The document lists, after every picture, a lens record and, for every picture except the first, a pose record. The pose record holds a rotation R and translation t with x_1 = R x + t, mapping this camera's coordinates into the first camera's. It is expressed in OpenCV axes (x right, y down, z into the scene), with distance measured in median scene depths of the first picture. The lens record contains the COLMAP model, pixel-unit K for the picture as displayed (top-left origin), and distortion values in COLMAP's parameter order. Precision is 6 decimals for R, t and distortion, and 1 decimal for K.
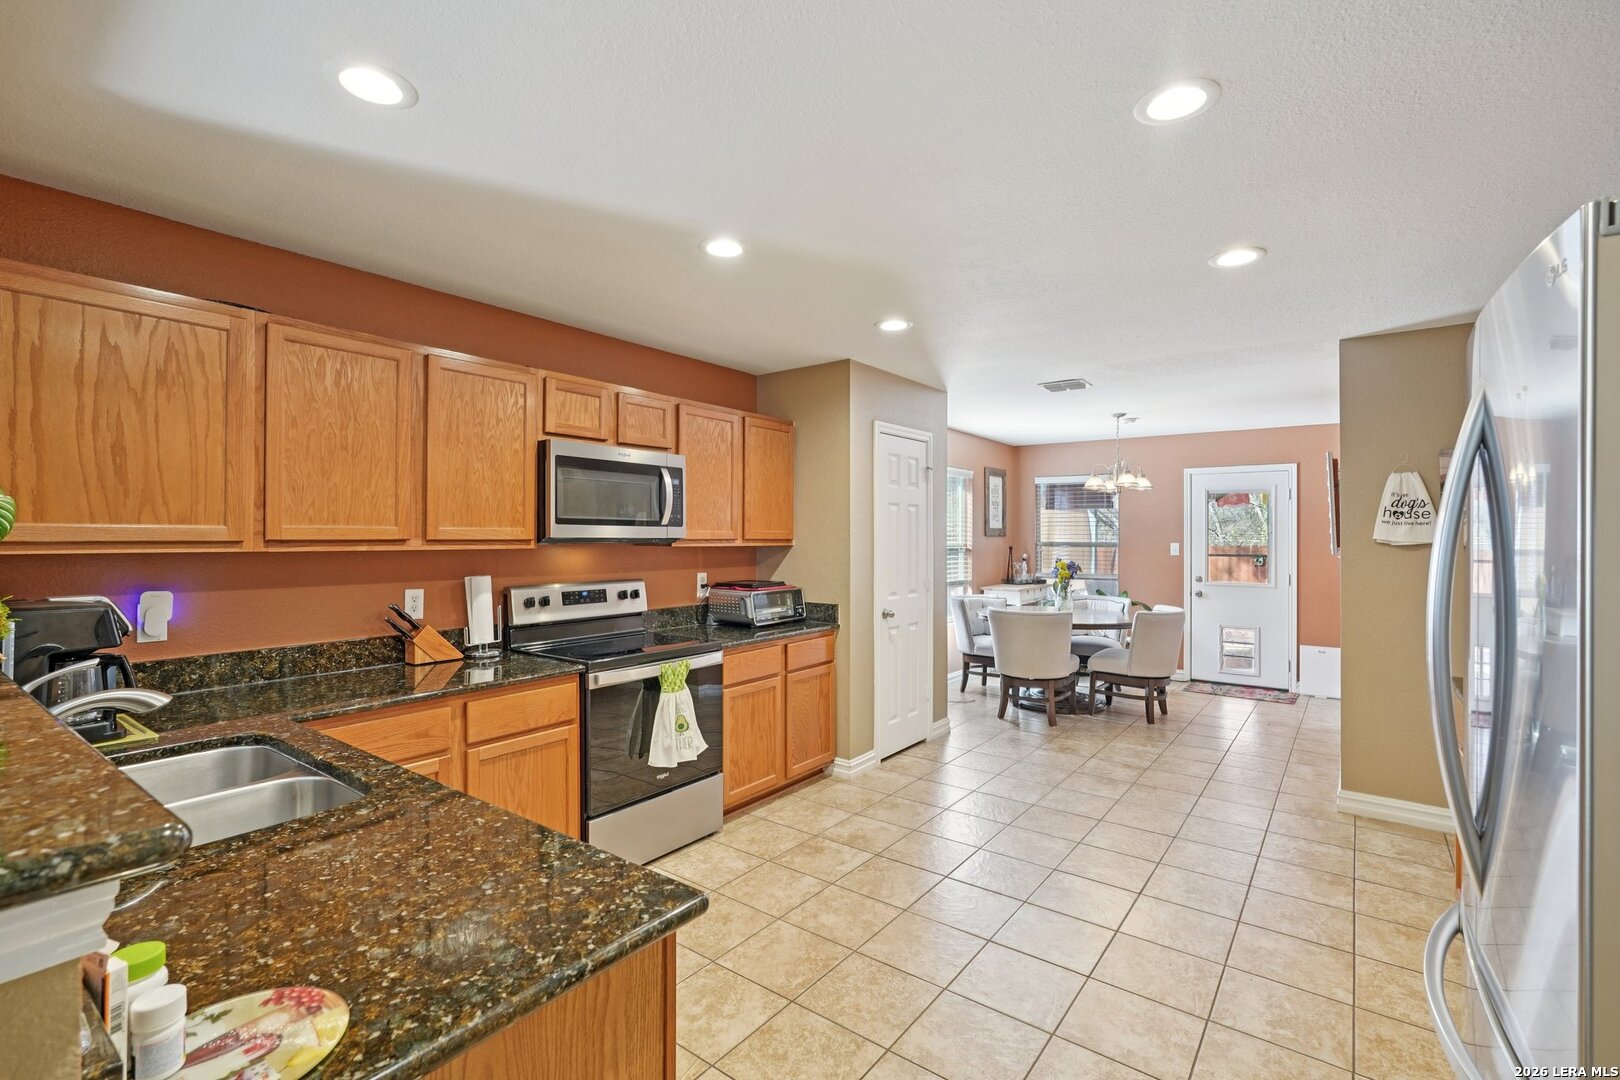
lens RADIAL K [[728.1, 0, 808.6], [0, 728.1, 533.8], [0, 0, 1]] dist [-0.004430, 0.000419]
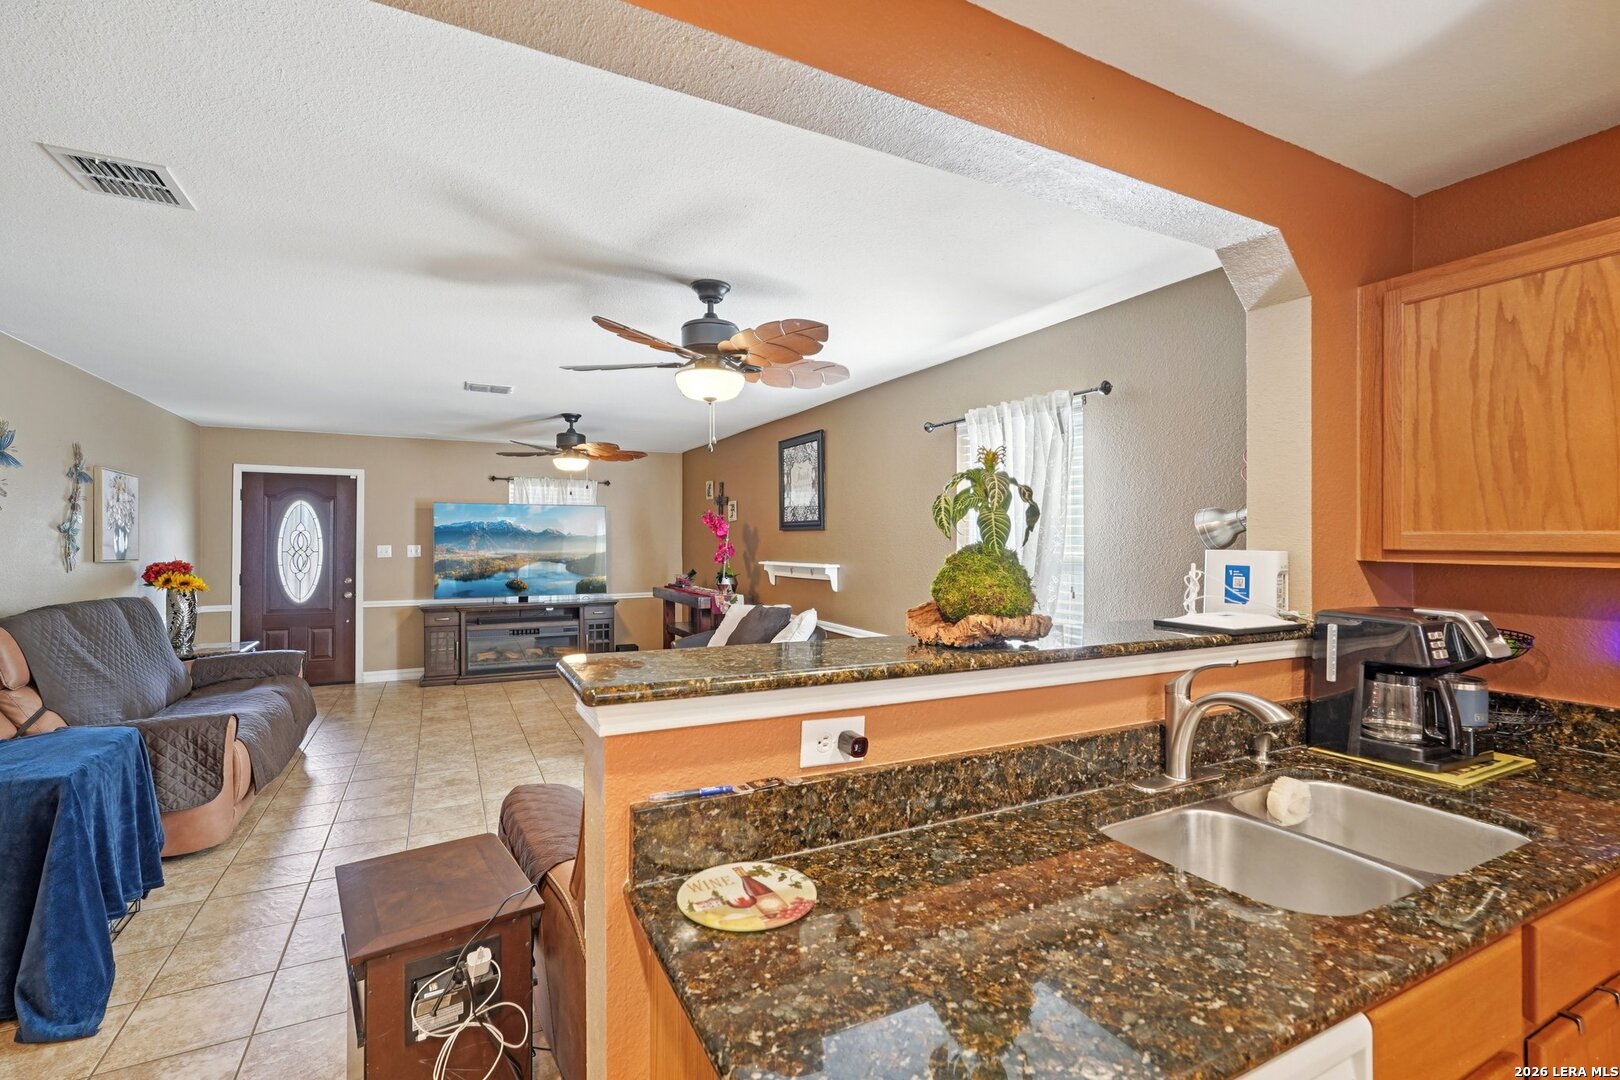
lens RADIAL K [[728.1, 0, 806.6], [0, 728.1, 543.5], [0, 0, 1]] dist [-0.004430, 0.000419]
pose [[-0.441317, 0.000733, -0.897351, 0.169396], [-0.001348, 0.999998, 0.001480, 0.000976], [0.897350, 0.001863, -0.441315, 0.633517]]
